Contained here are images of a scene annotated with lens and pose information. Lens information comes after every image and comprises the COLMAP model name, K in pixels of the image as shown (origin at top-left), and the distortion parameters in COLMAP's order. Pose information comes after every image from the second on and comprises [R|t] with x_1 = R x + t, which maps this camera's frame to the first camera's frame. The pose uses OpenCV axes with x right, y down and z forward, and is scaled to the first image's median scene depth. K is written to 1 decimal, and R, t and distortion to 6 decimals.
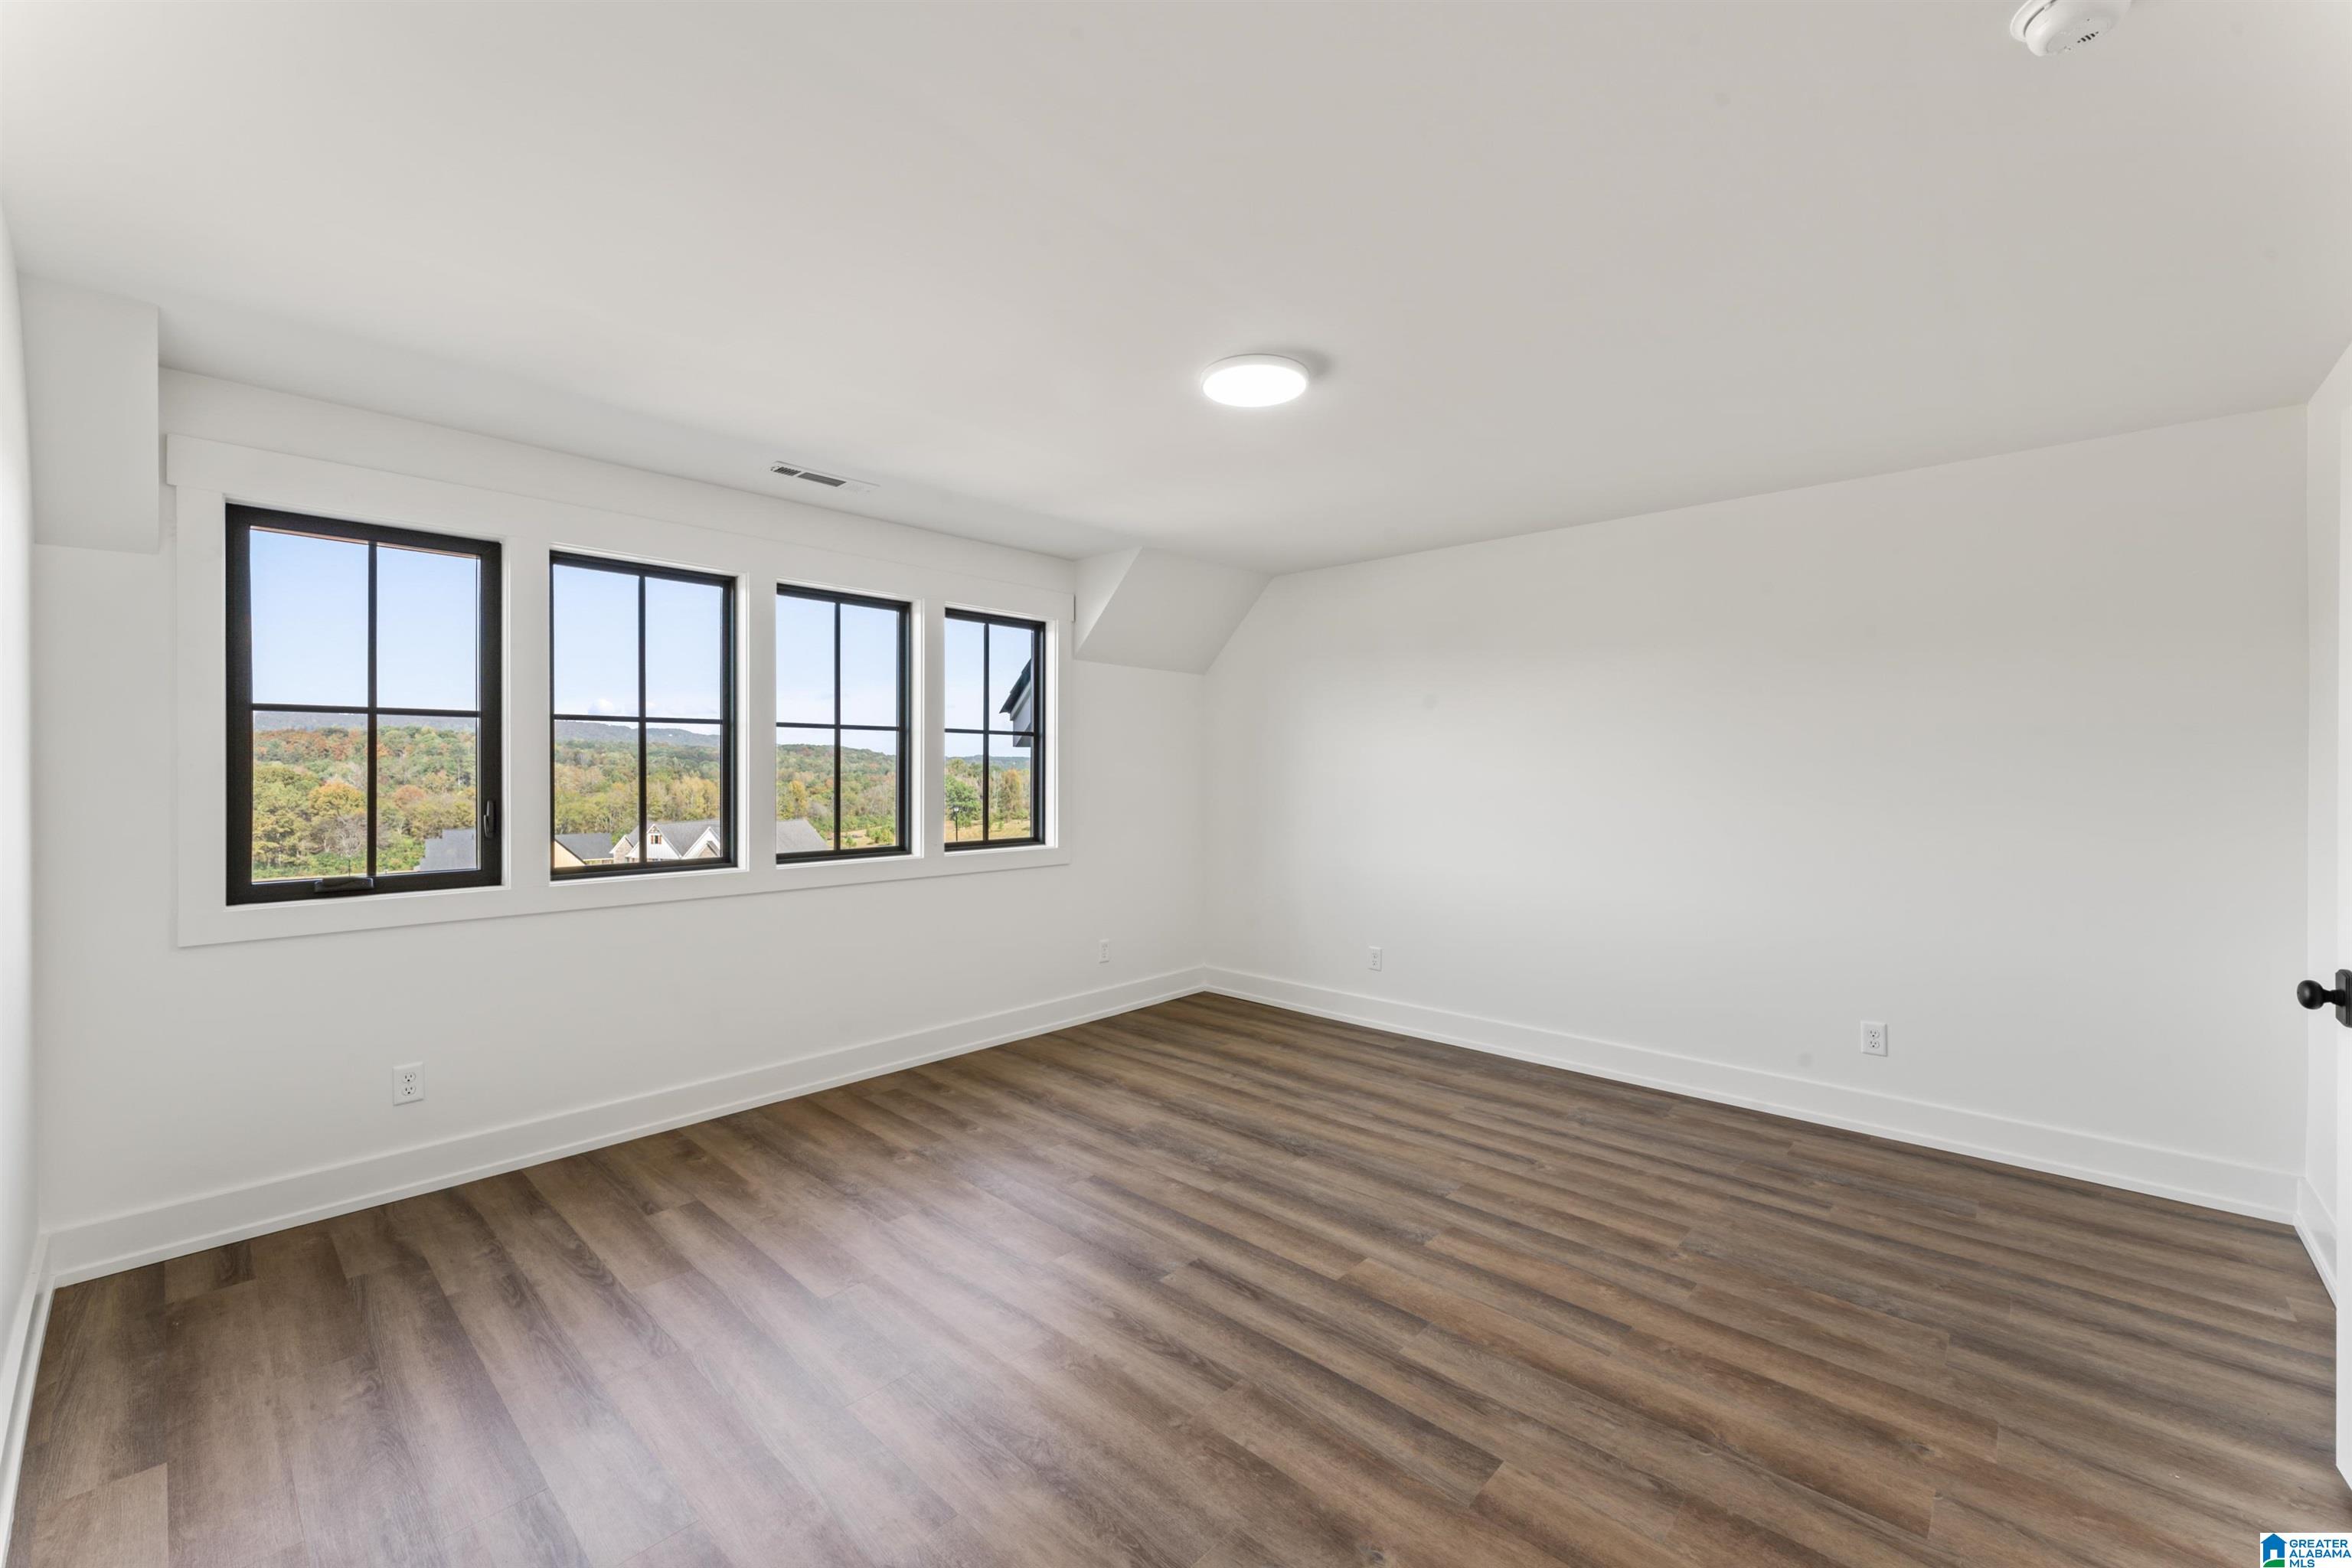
lens RADIAL K [[942.7, 0, 1172.5], [0, 942.7, 768.8], [0, 0, 1]] dist [0.003573, 0.000040]
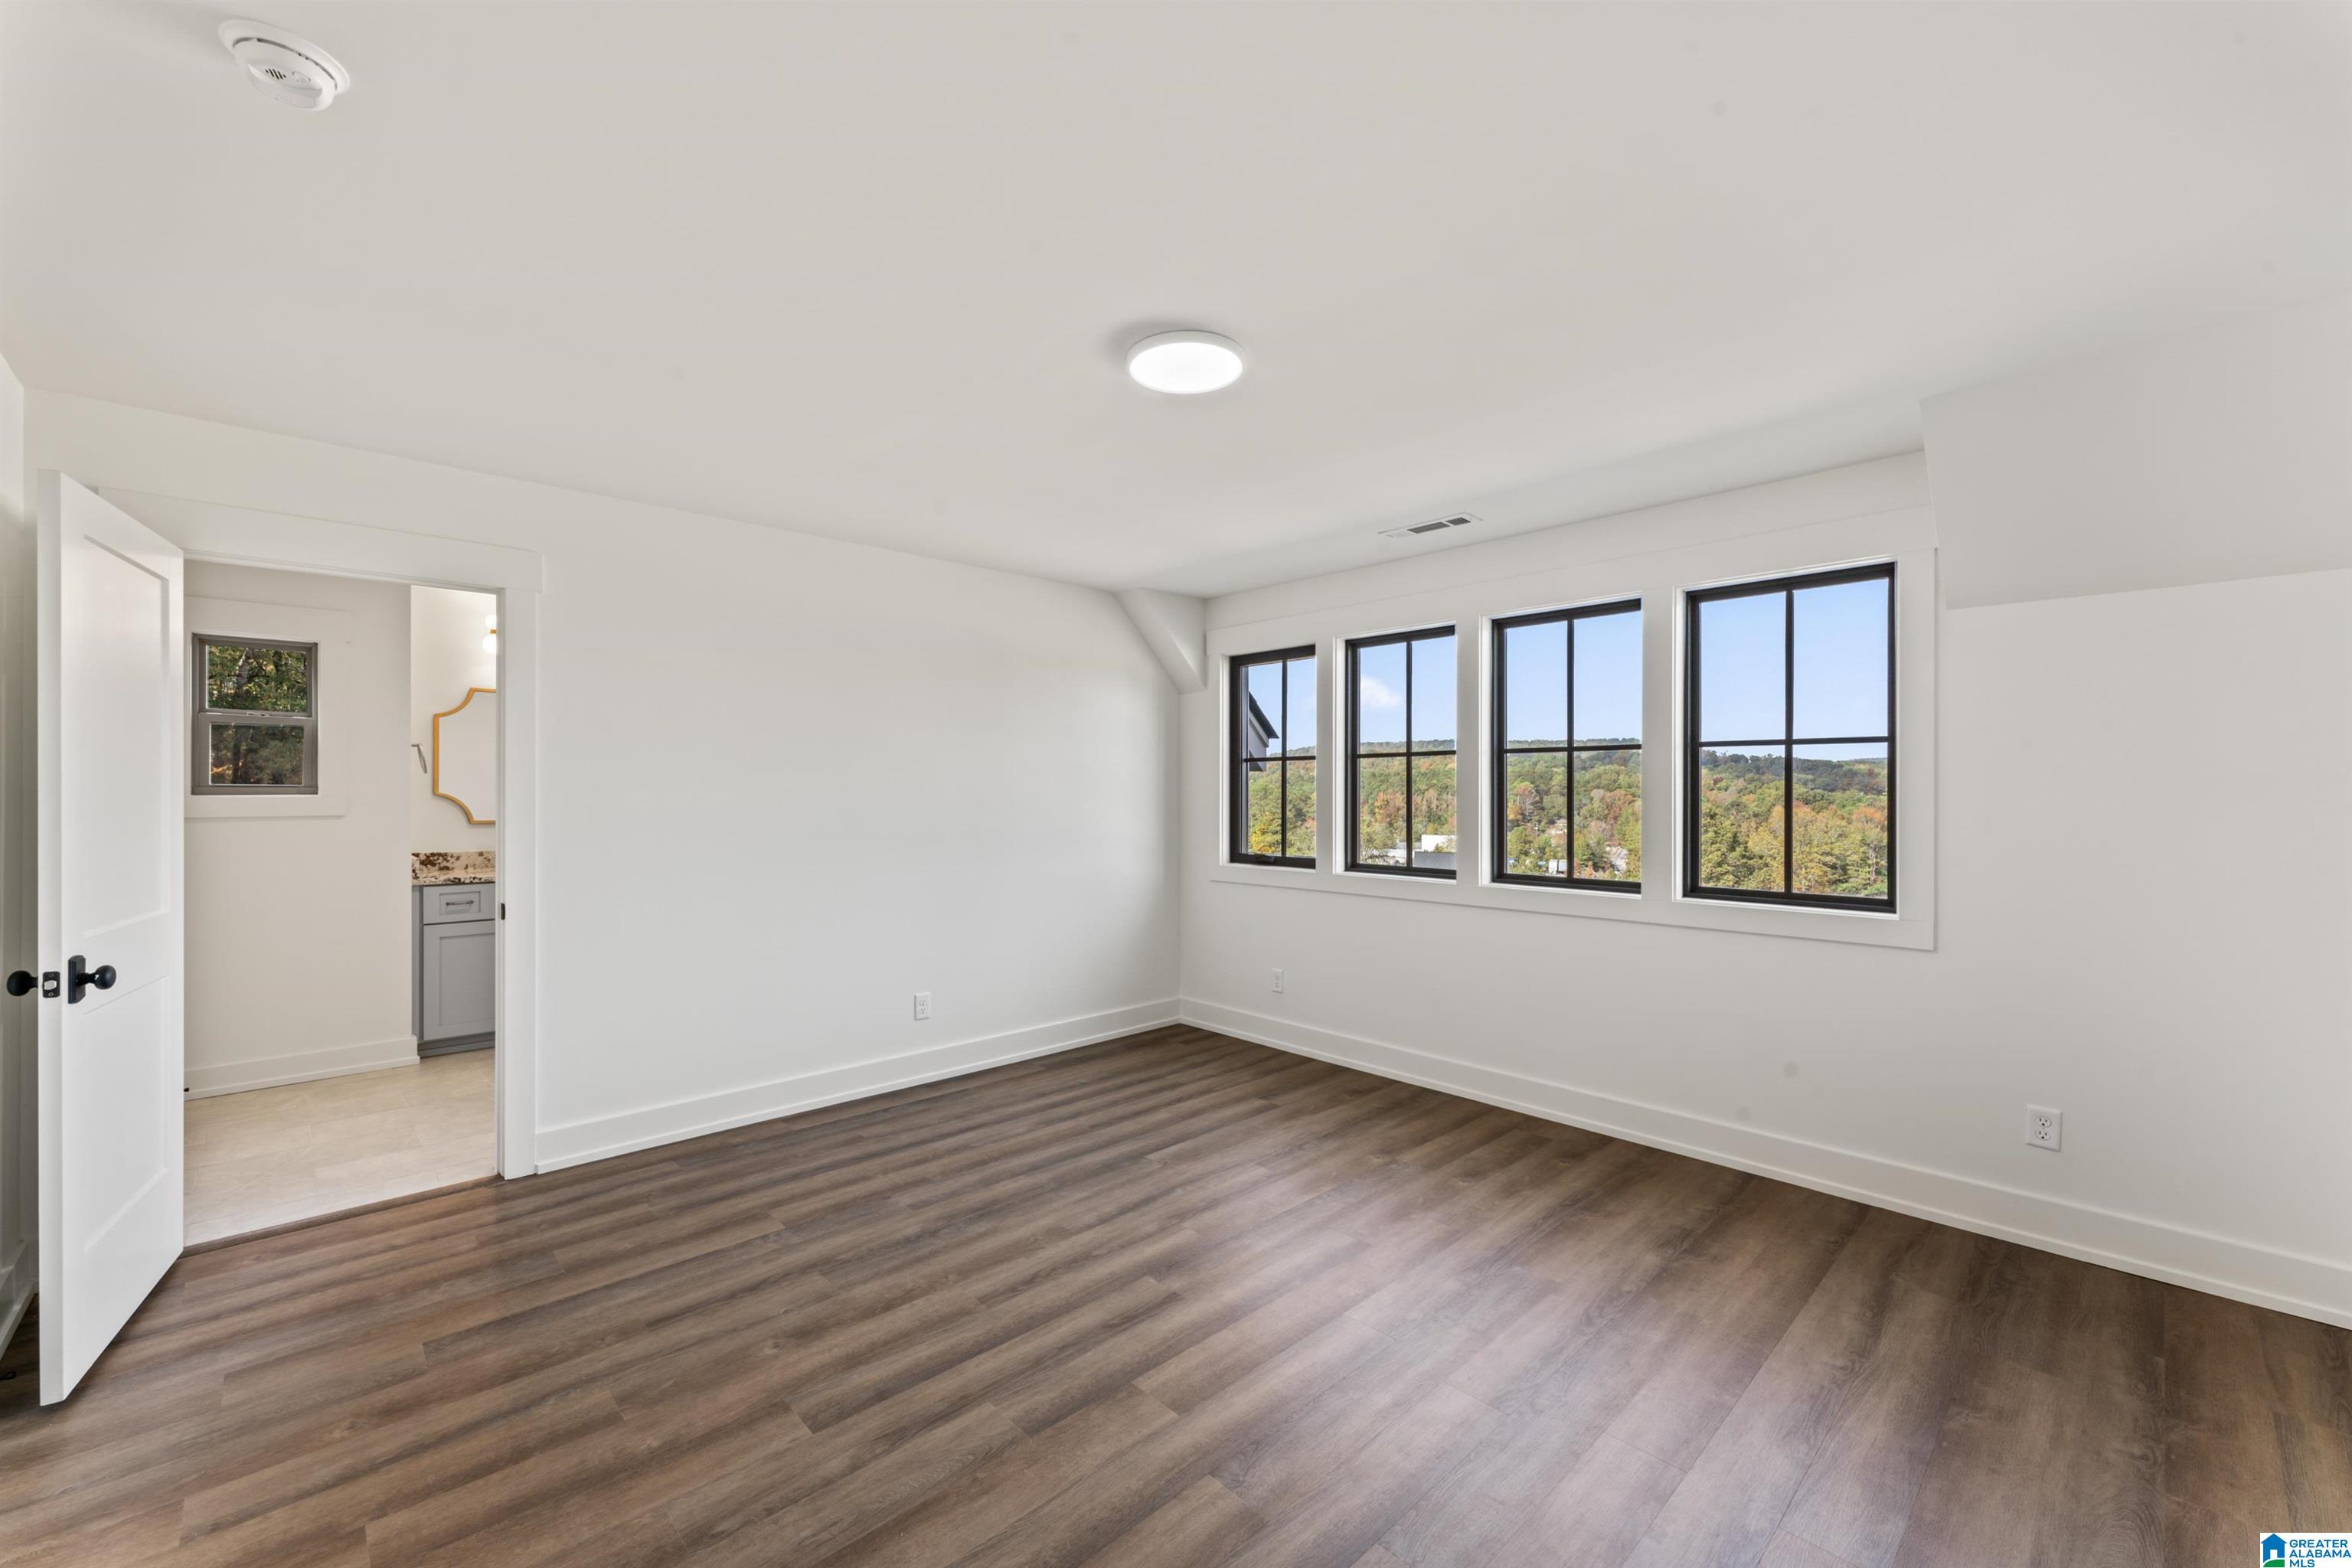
lens RADIAL K [[937.0, 0, 1173.2], [0, 937.0, 790.1], [0, 0, 1]] dist [0.001516, 0.000292]
pose [[-0.060611, -0.003241, -0.998156, 0.973869], [-0.002940, 0.999991, -0.003068, 0.000922], [0.998157, 0.002749, -0.060620, 1.028502]]
